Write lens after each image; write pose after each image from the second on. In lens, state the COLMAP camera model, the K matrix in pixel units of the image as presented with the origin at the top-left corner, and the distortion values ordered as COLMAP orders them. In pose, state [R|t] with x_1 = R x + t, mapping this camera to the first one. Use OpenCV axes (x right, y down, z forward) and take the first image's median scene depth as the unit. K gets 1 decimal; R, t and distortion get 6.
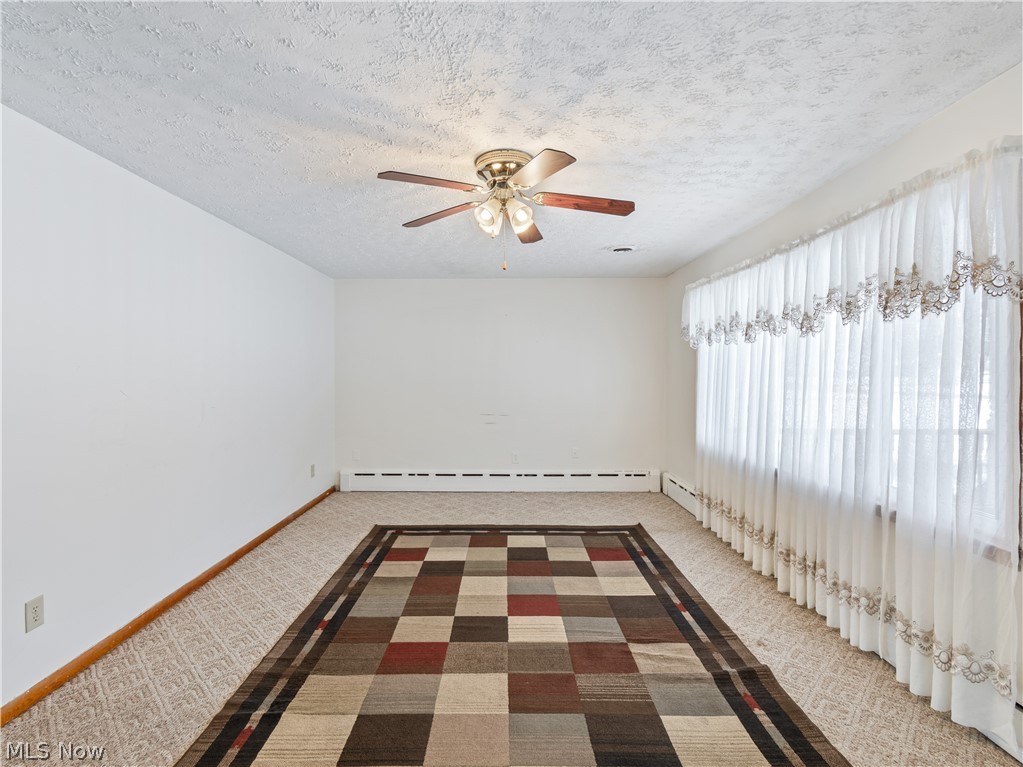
lens RADIAL K [[481.3, 0, 507.4], [0, 481.3, 368.9], [0, 0, 1]] dist [0.001601, -0.000318]
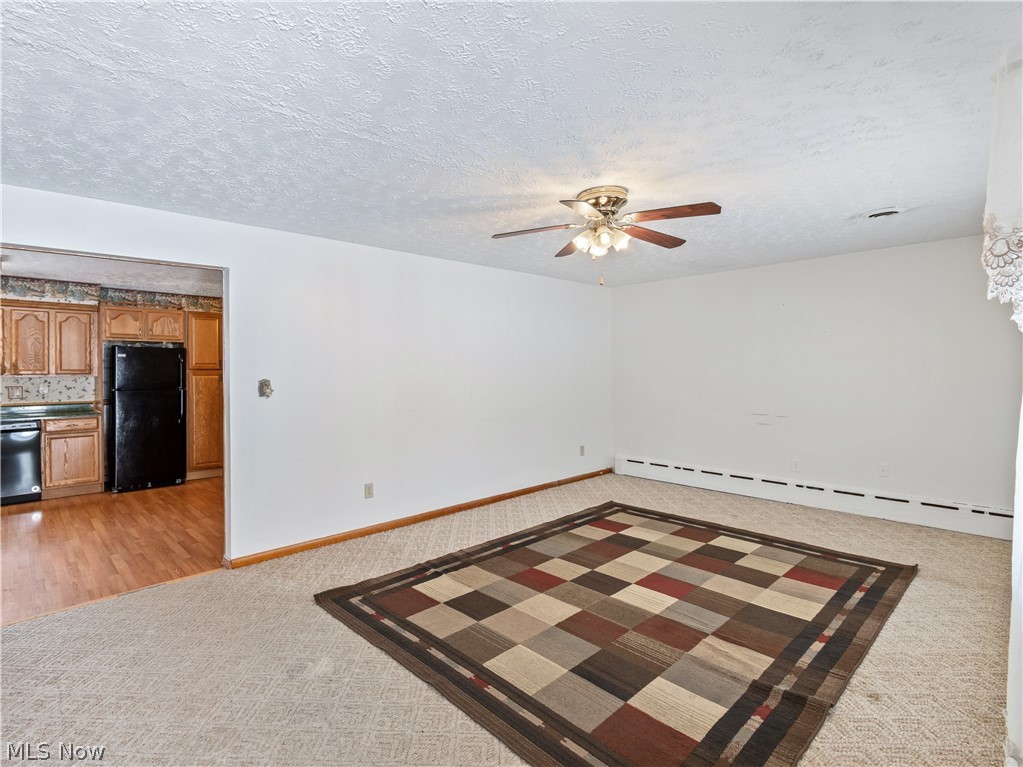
lens RADIAL K [[516.7, 0, 513.1], [0, 516.7, 372.0], [0, 0, 1]] dist [-0.000152, 0.000187]
pose [[0.703060, 0.002079, -0.711127, 0.625930], [0.010067, 0.999866, 0.012876, -0.007456], [0.711059, -0.016211, 0.702945, -0.053993]]
